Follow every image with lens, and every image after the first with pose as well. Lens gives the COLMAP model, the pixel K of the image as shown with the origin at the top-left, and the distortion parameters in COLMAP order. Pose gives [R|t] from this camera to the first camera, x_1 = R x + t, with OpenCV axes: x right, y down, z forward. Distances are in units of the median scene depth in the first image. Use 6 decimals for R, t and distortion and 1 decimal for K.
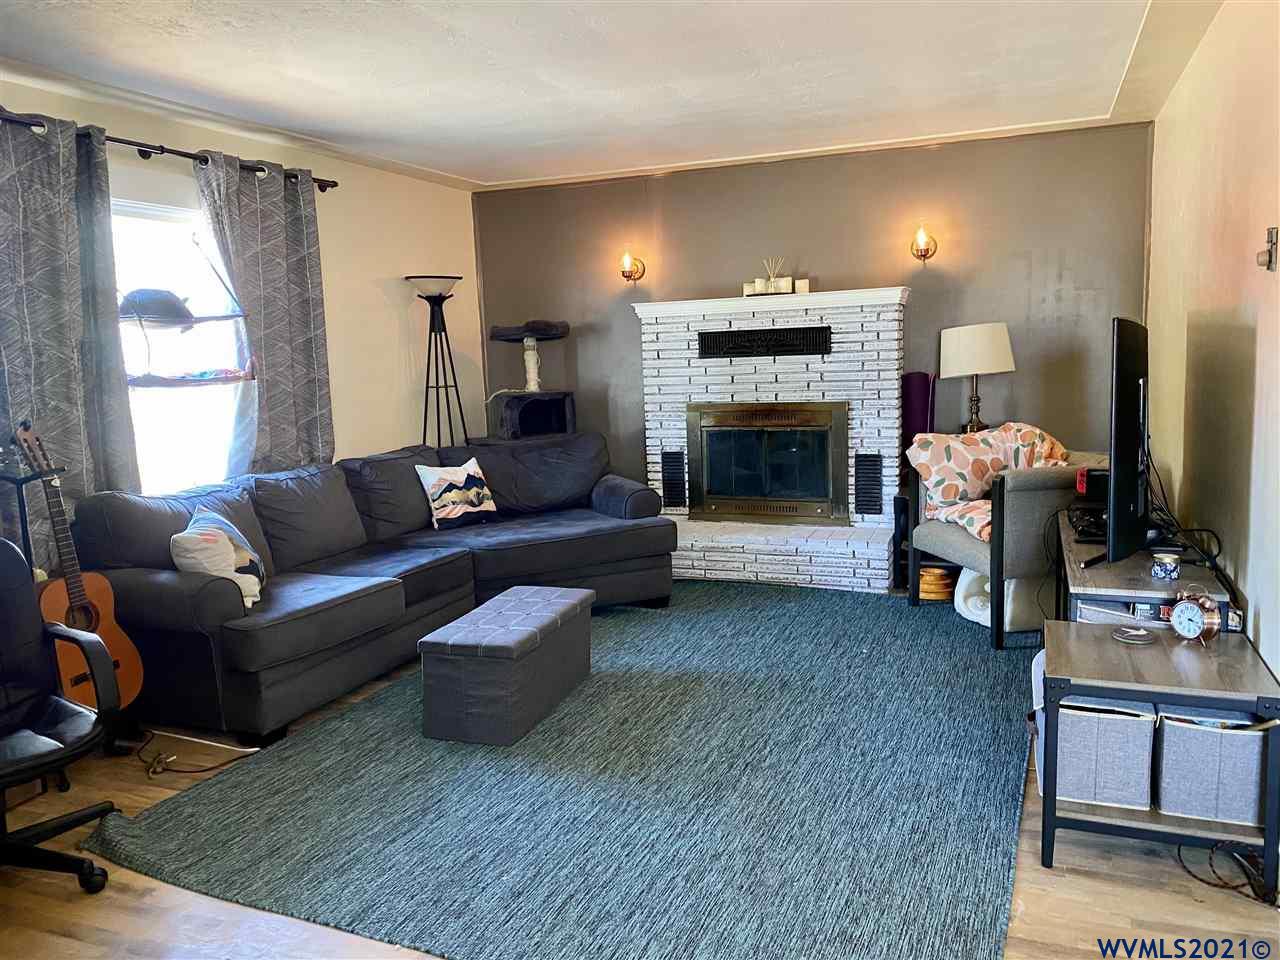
lens RADIAL K [[965.7, 0, 640.0], [0, 965.7, 480.0], [0, 0, 1]] dist [-0.005153, -0.001424]
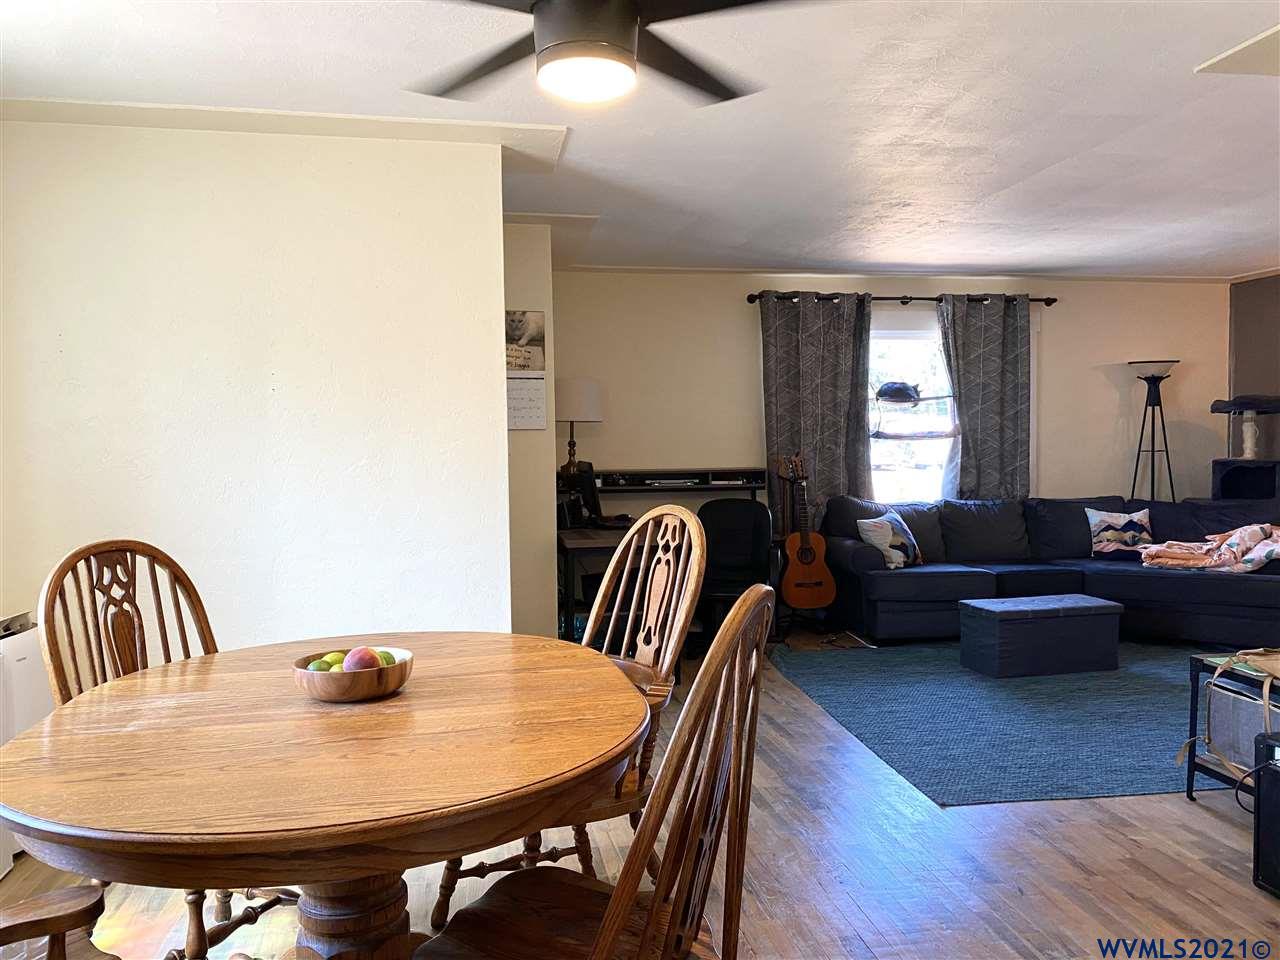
lens RADIAL K [[908.7, 0, 640.0], [0, 908.7, 480.0], [0, 0, 1]] dist [0.045416, -0.002187]
pose [[0.548250, 0.071448, -0.833257, 0.523006], [-0.126958, 0.991907, 0.001519, 0.023919], [0.826622, 0.104956, 0.552884, -0.207727]]
